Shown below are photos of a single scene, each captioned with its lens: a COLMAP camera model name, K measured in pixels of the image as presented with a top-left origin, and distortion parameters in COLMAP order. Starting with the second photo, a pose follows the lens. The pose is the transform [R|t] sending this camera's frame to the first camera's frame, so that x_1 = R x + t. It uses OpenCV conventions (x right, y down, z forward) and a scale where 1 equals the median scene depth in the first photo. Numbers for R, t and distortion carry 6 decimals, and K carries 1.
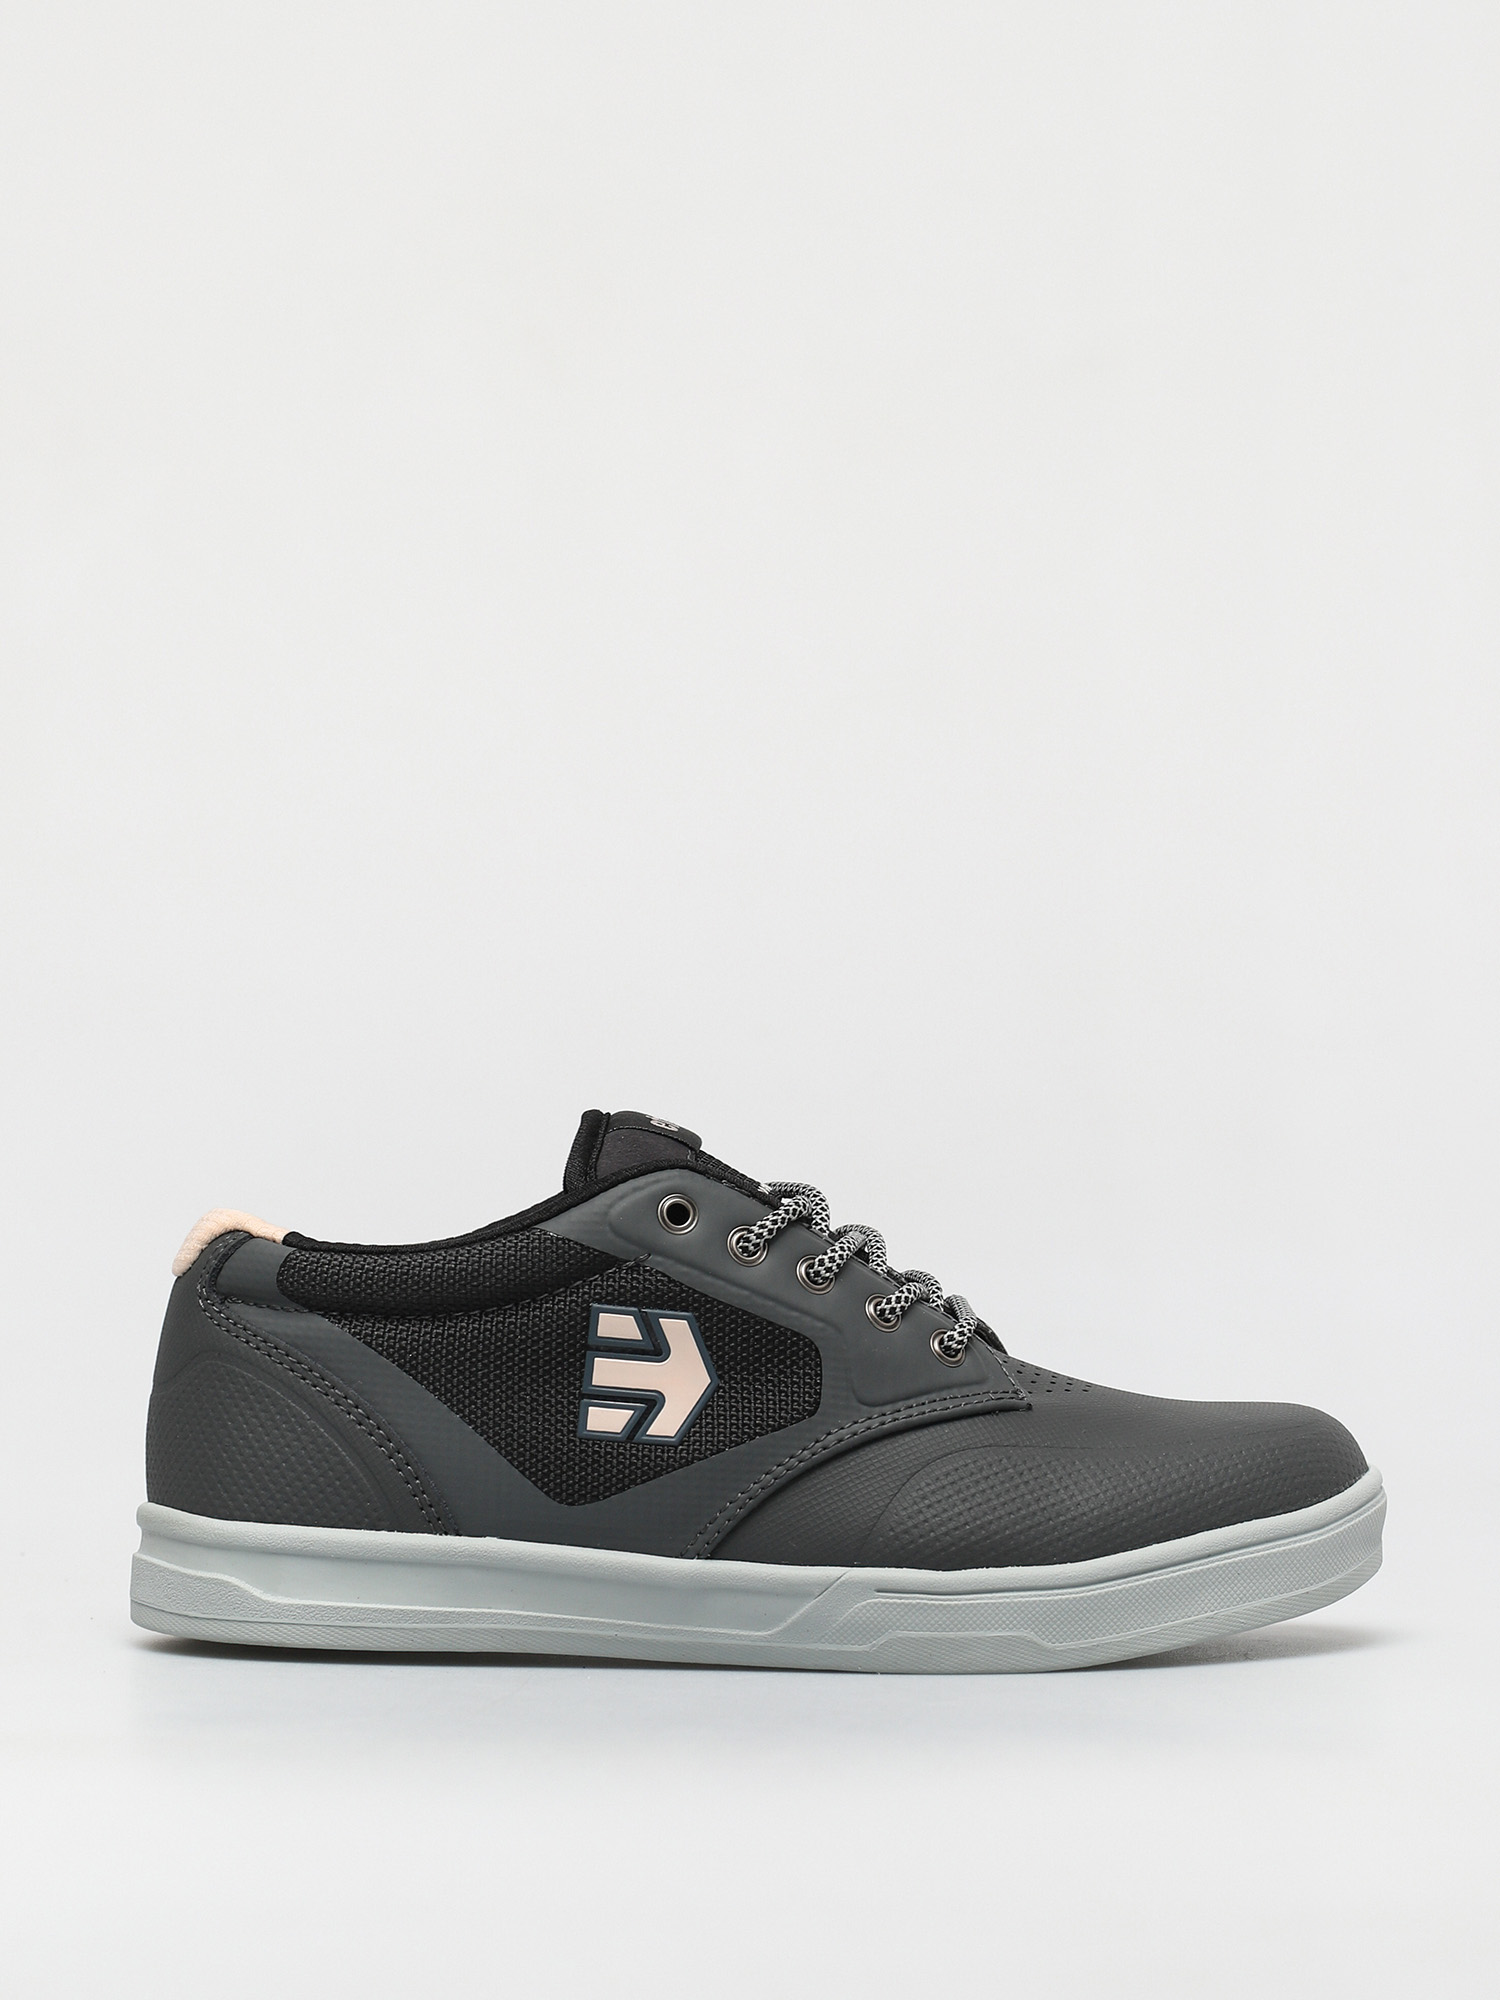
lens RADIAL K [[7821.6, 0, 751.7], [0, 7821.6, 1000.3], [0, 0, 1]] dist [-0.187954, 0.000000]
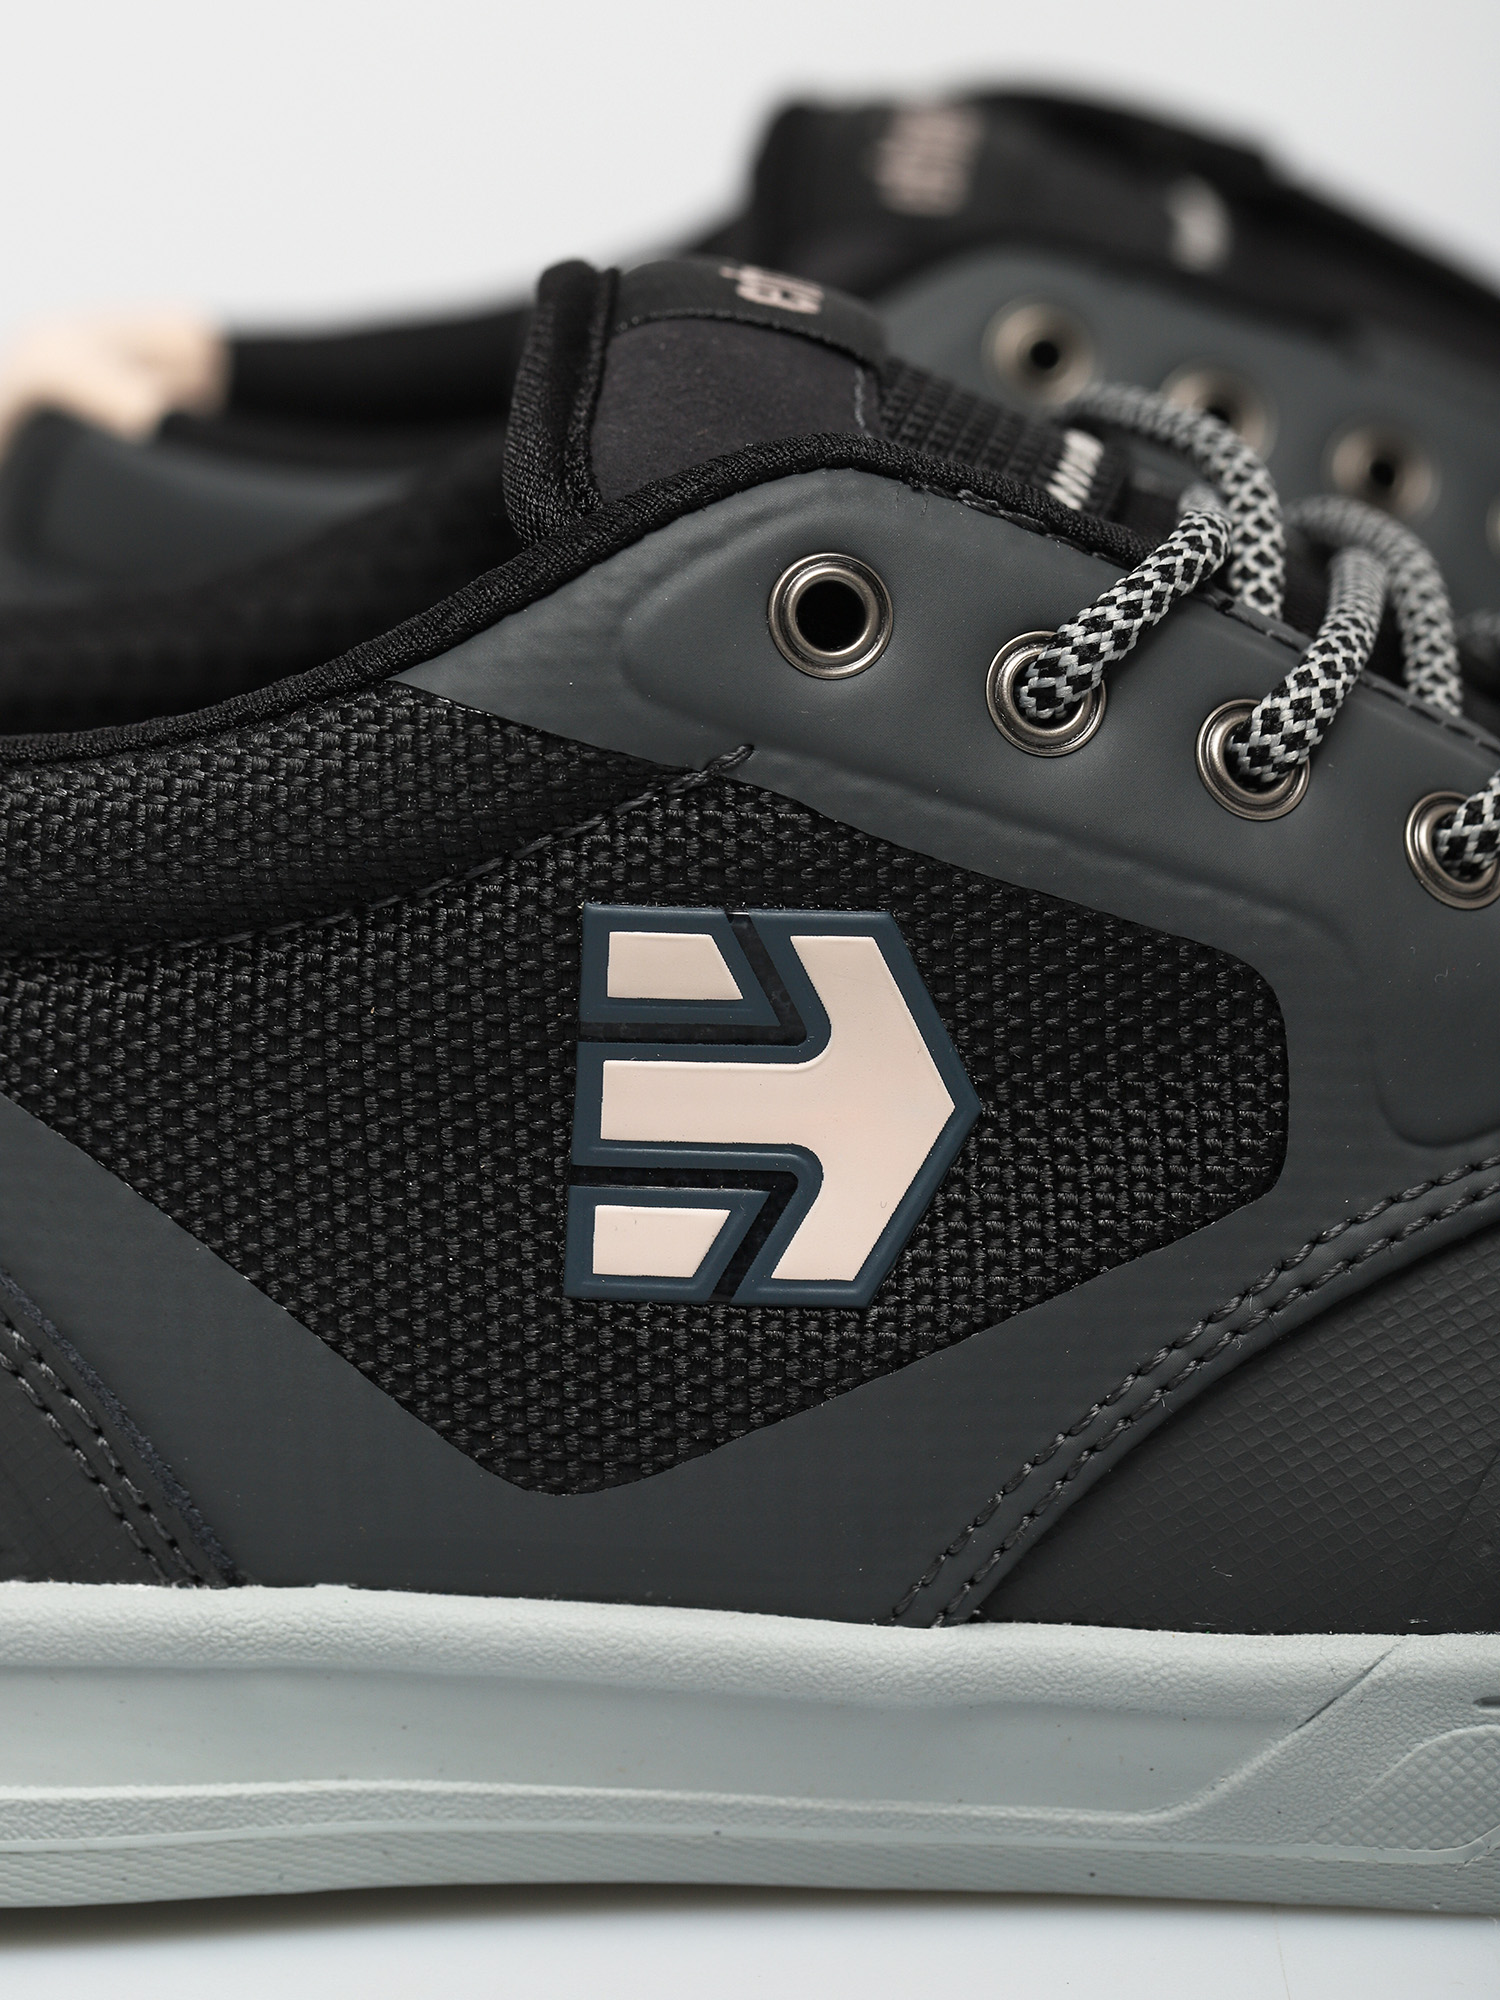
lens RADIAL K [[7821.6, 0, 750.4], [0, 7821.6, 999.8], [0, 0, 1]] dist [-0.187954, 0.000000]
pose [[0.997882, -0.048465, -0.043390, 0.000697], [0.056934, 0.973337, 0.222203, -0.030257], [0.031464, -0.224203, 0.974034, 0.676388]]
